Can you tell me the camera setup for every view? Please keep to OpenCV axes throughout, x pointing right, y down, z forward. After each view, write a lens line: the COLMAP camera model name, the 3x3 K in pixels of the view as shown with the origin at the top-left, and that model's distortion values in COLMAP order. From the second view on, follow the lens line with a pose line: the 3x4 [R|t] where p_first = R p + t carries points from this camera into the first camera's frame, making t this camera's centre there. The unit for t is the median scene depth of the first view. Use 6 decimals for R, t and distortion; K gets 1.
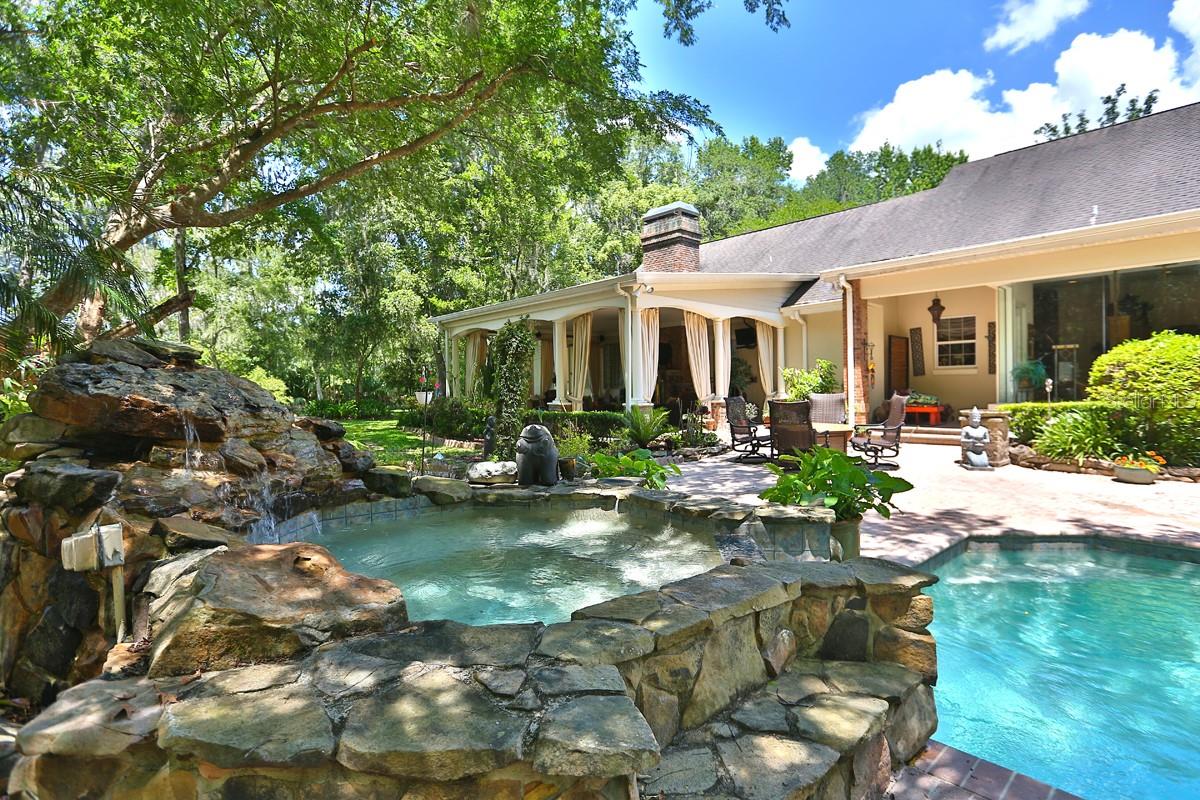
lens RADIAL K [[585.8, 0, 603.3], [0, 585.8, 396.6], [0, 0, 1]] dist [-0.072092, 0.035761]
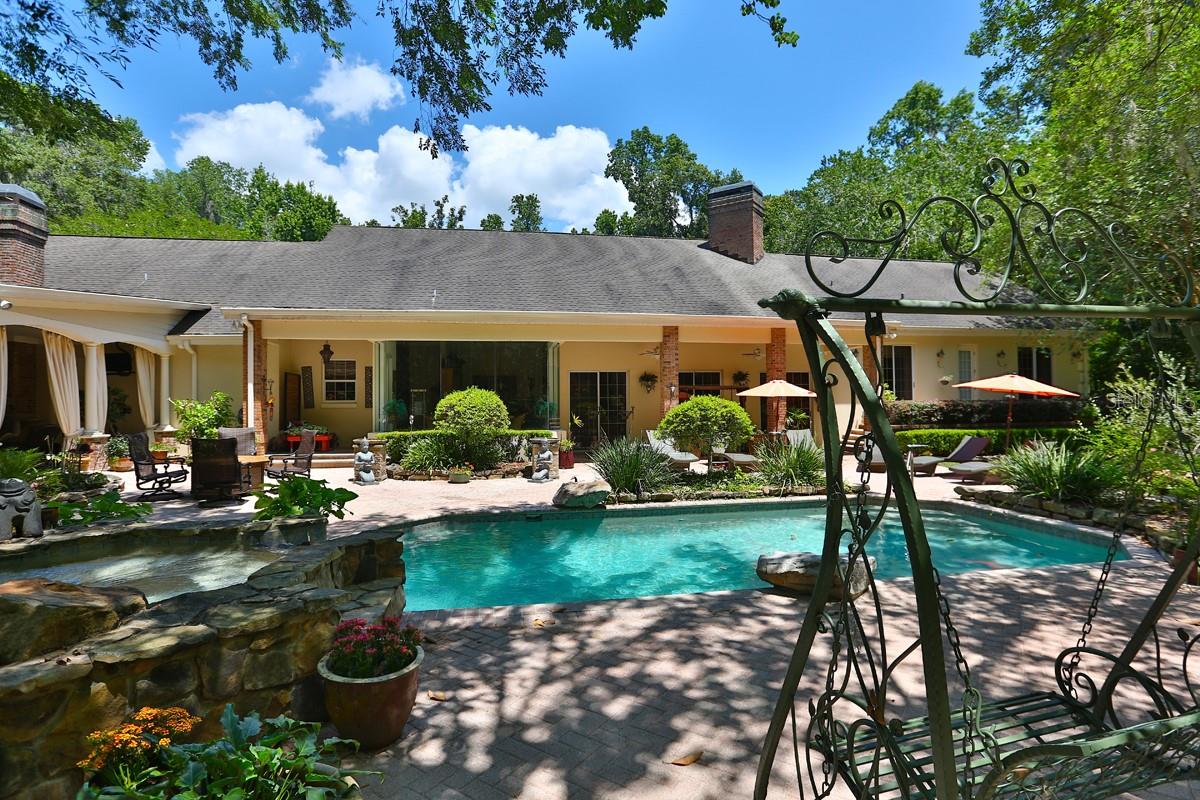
lens RADIAL K [[585.8, 0, 603.3], [0, 585.8, 396.6], [0, 0, 1]] dist [-0.072092, 0.035761]
pose [[0.528944, 0.024240, 0.848310, -0.126140], [0.012101, 0.999275, -0.036099, -0.013084], [-0.848570, 0.029359, 0.528268, -0.112025]]
